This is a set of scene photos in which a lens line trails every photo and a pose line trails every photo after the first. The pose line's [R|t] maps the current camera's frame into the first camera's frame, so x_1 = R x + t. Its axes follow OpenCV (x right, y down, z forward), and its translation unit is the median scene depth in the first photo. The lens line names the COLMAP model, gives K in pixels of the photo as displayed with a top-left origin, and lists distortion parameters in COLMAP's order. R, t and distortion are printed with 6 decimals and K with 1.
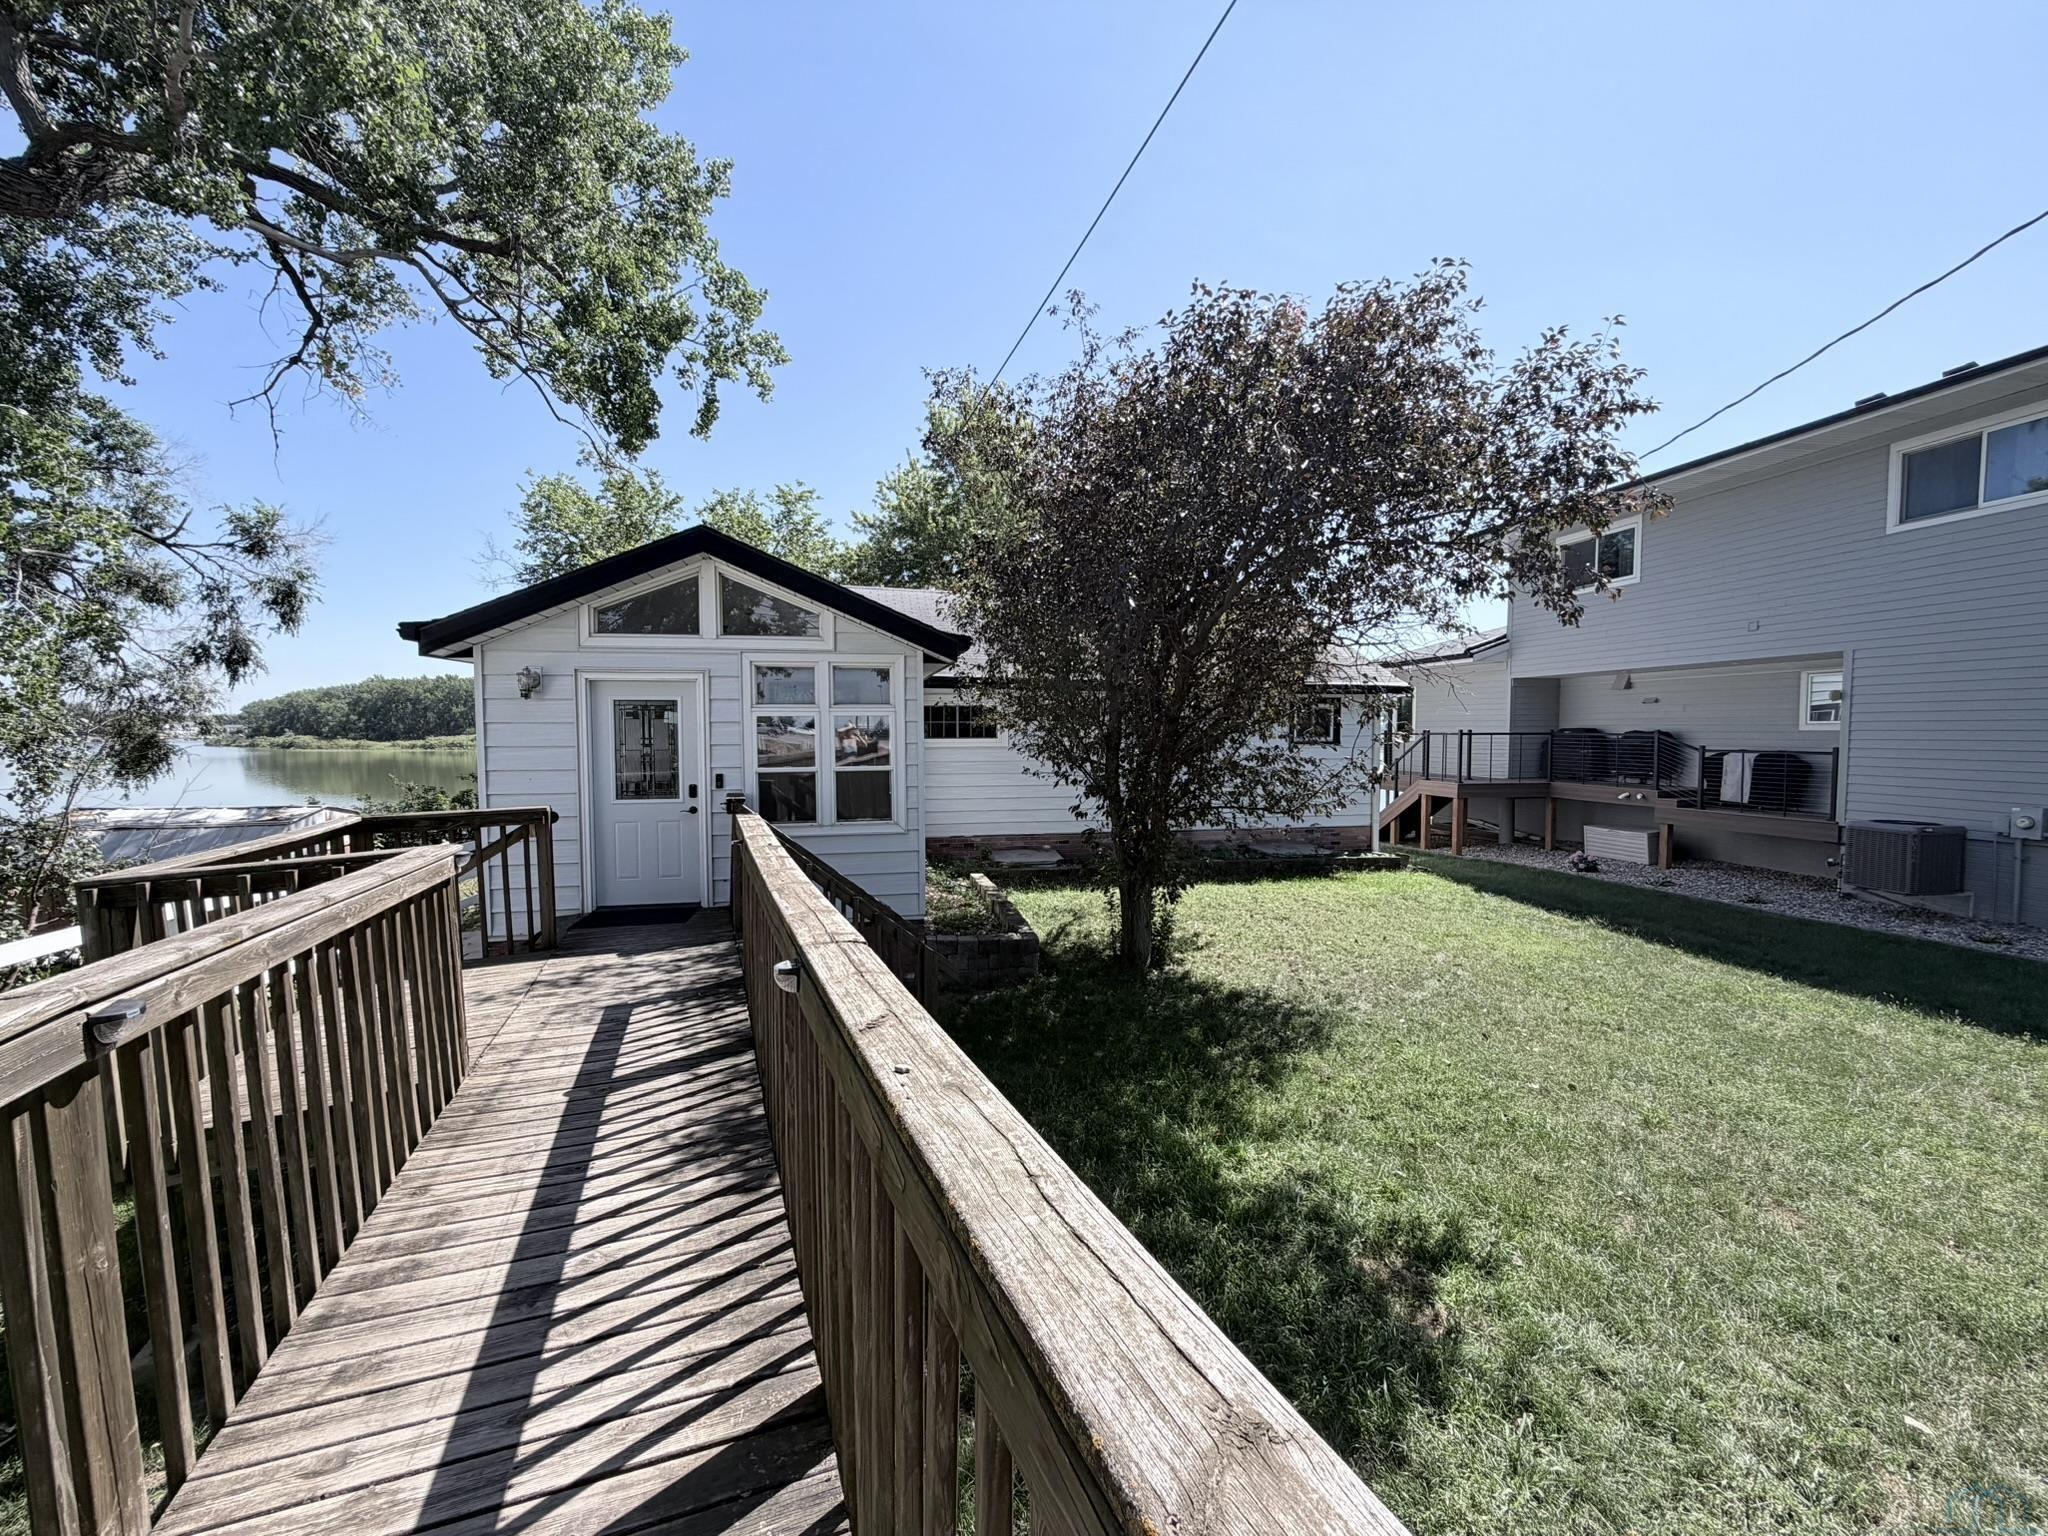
lens RADIAL K [[817.7, 0, 1021.6], [0, 817.7, 767.7], [0, 0, 1]] dist [0.000563, 0.000231]
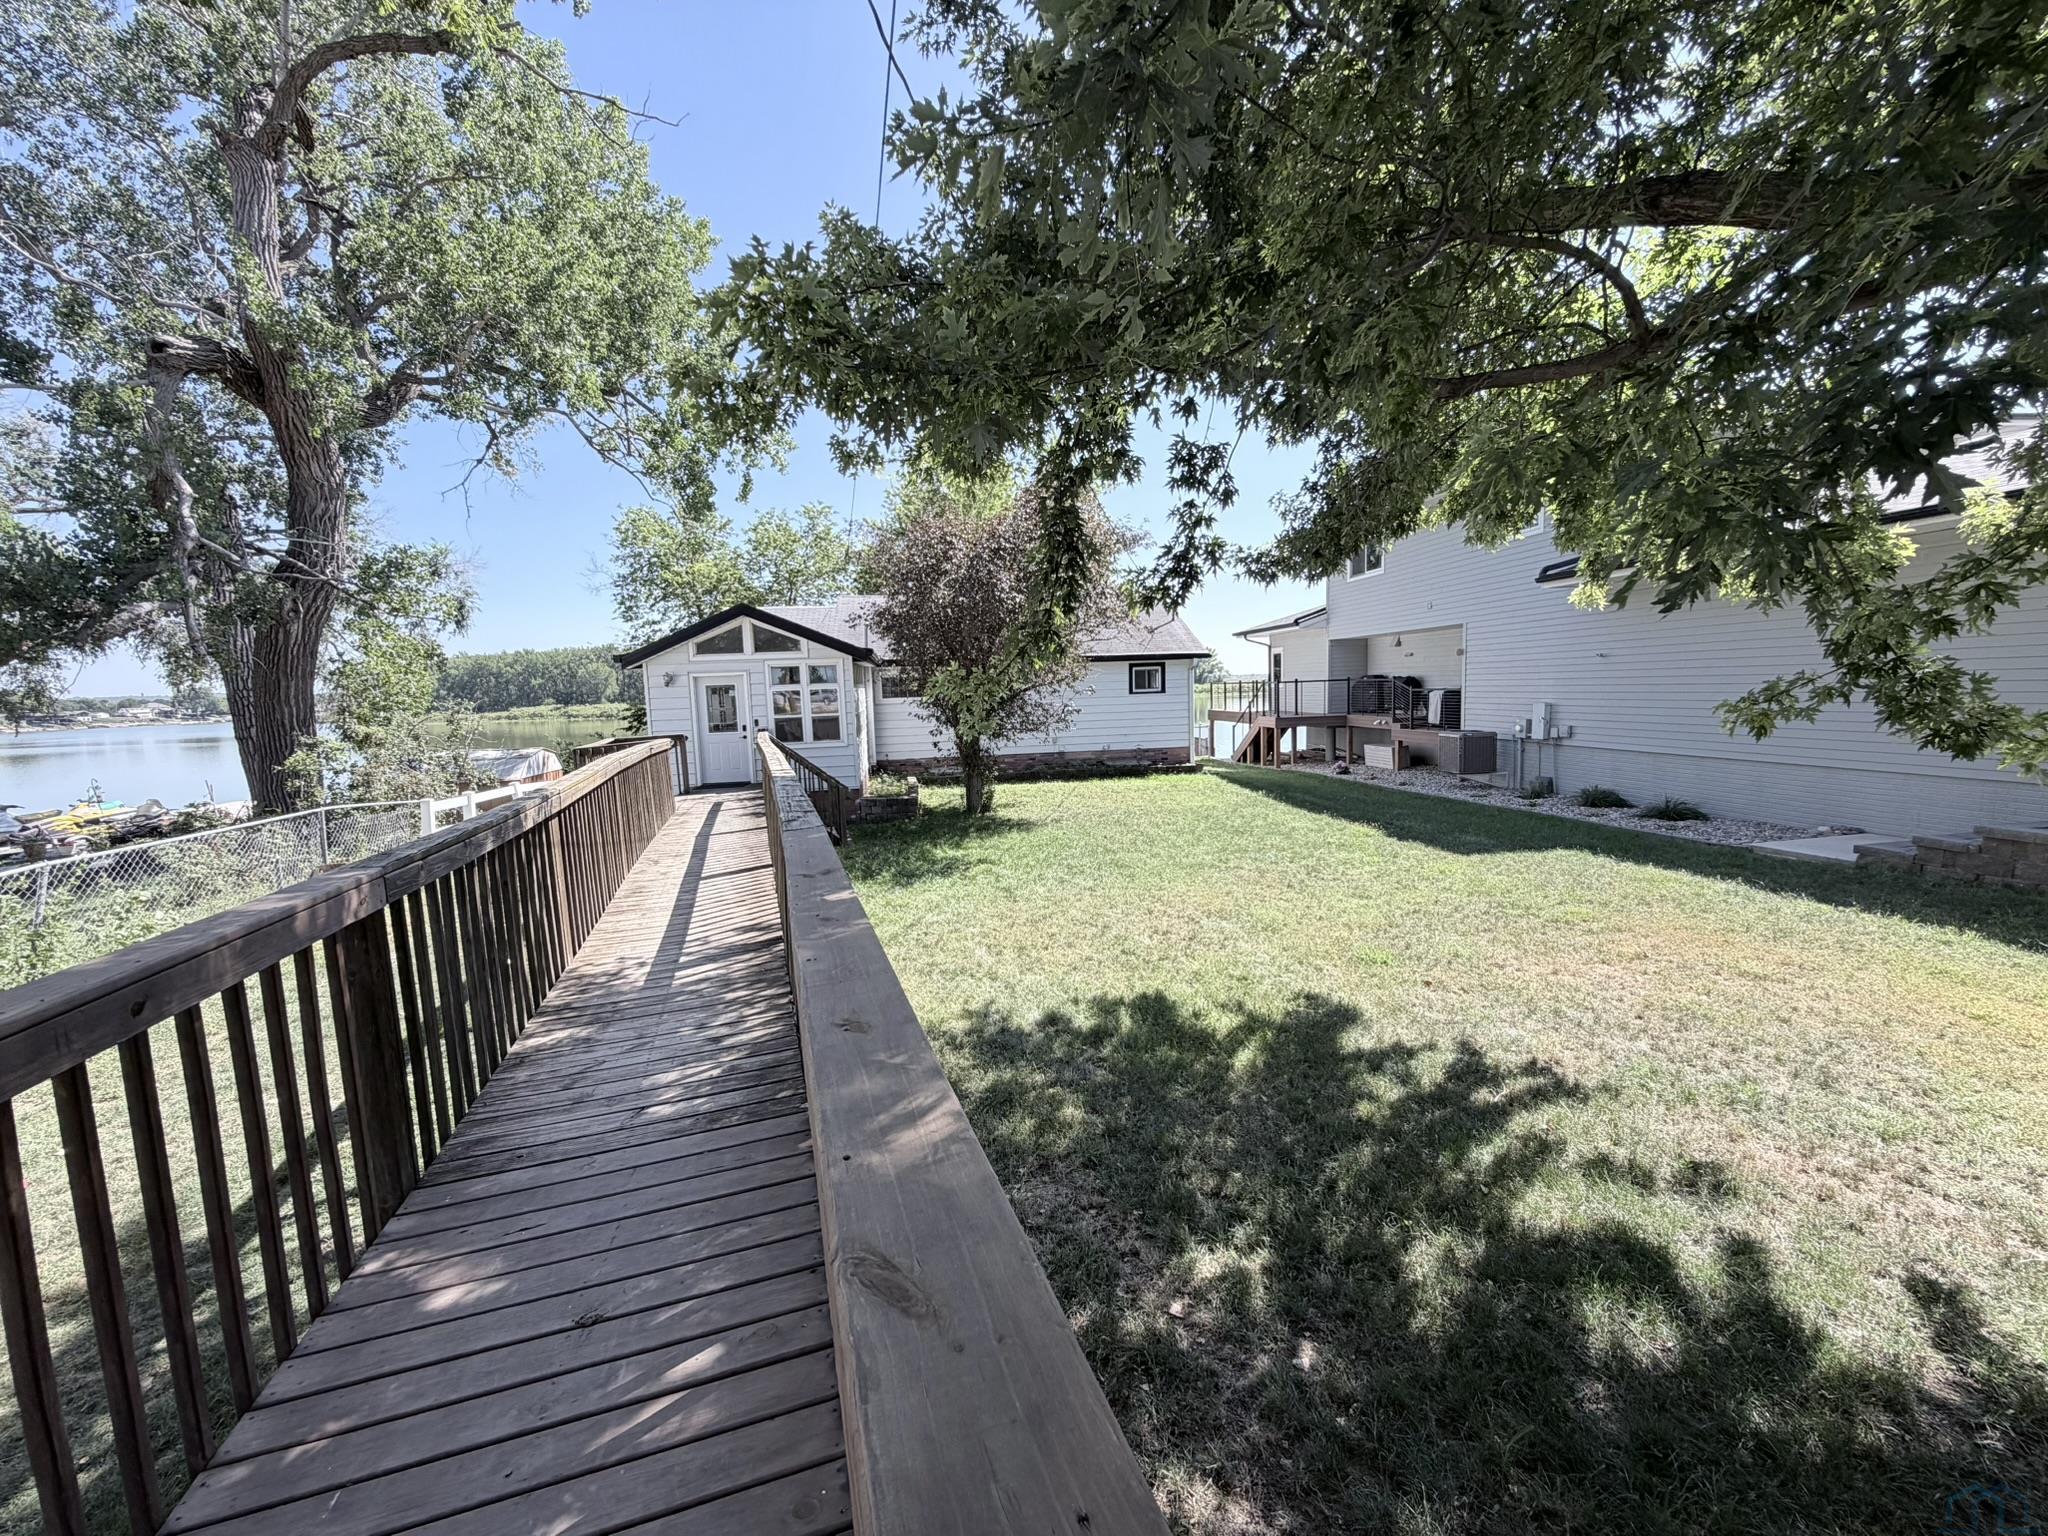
lens RADIAL K [[817.7, 0, 1021.6], [0, 817.7, 767.7], [0, 0, 1]] dist [0.000563, 0.000231]
pose [[0.997281, -0.025789, -0.069038, 0.309545], [0.029601, 0.998060, 0.054775, 0.025317], [0.067491, -0.056669, 0.996109, -0.720926]]
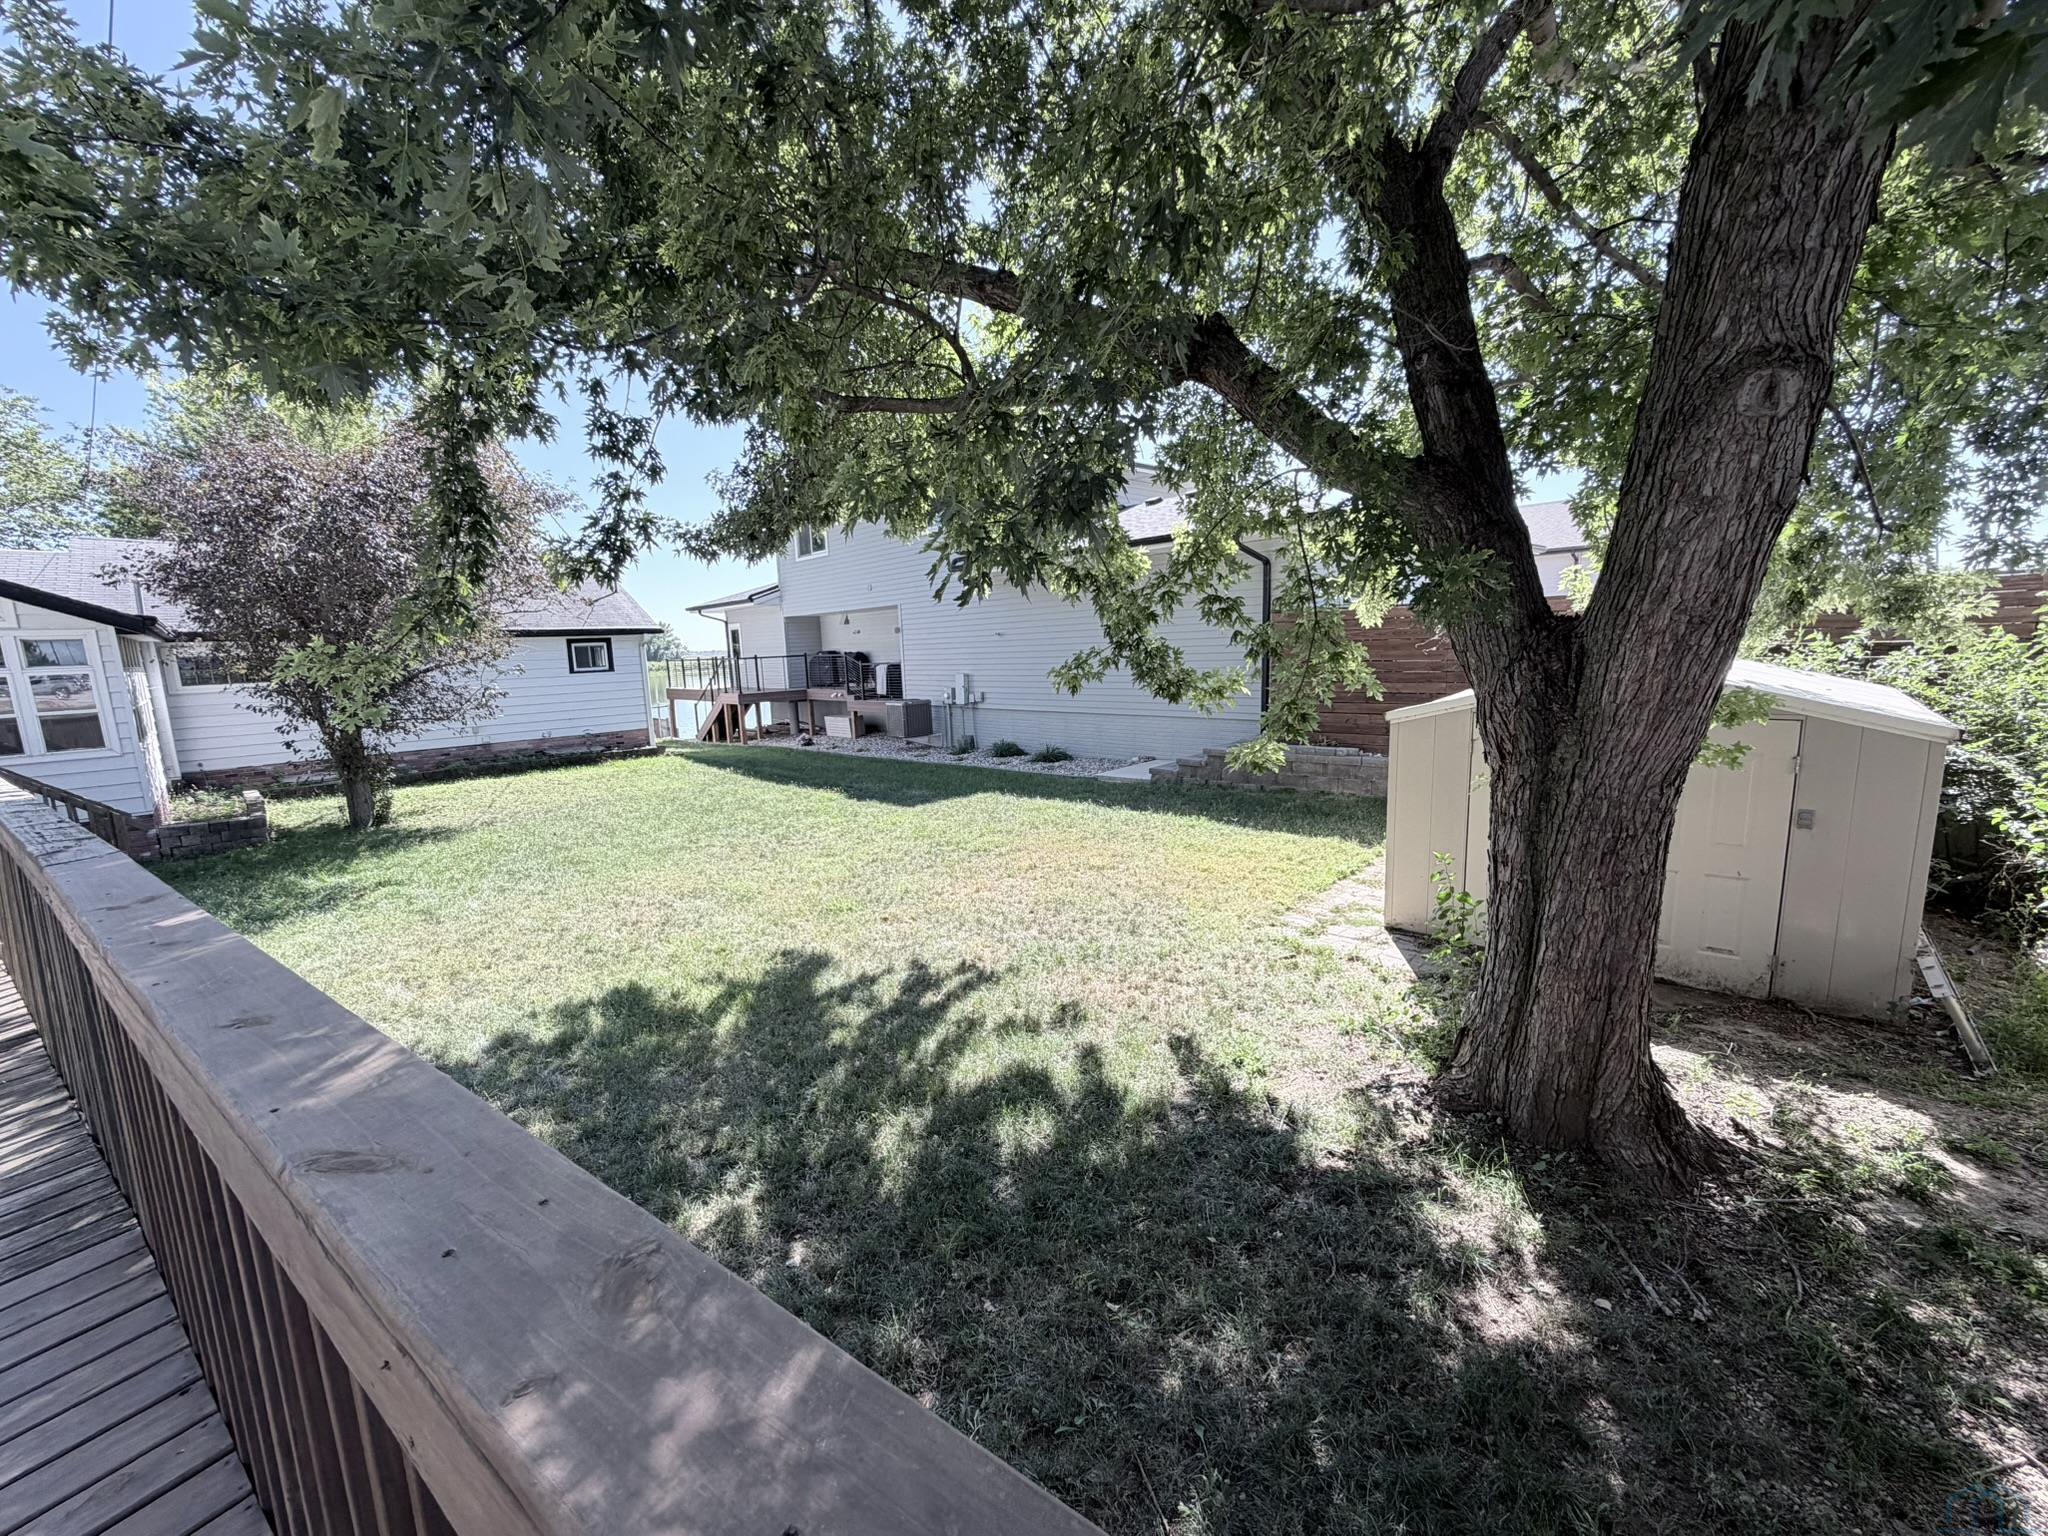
lens RADIAL K [[817.7, 0, 1021.6], [0, 817.7, 767.7], [0, 0, 1]] dist [0.000563, 0.000231]
pose [[0.843783, -0.112956, 0.524663, 0.310552], [0.062487, 0.991629, 0.112997, 0.027129], [-0.533034, -0.062560, 0.843778, -0.749222]]
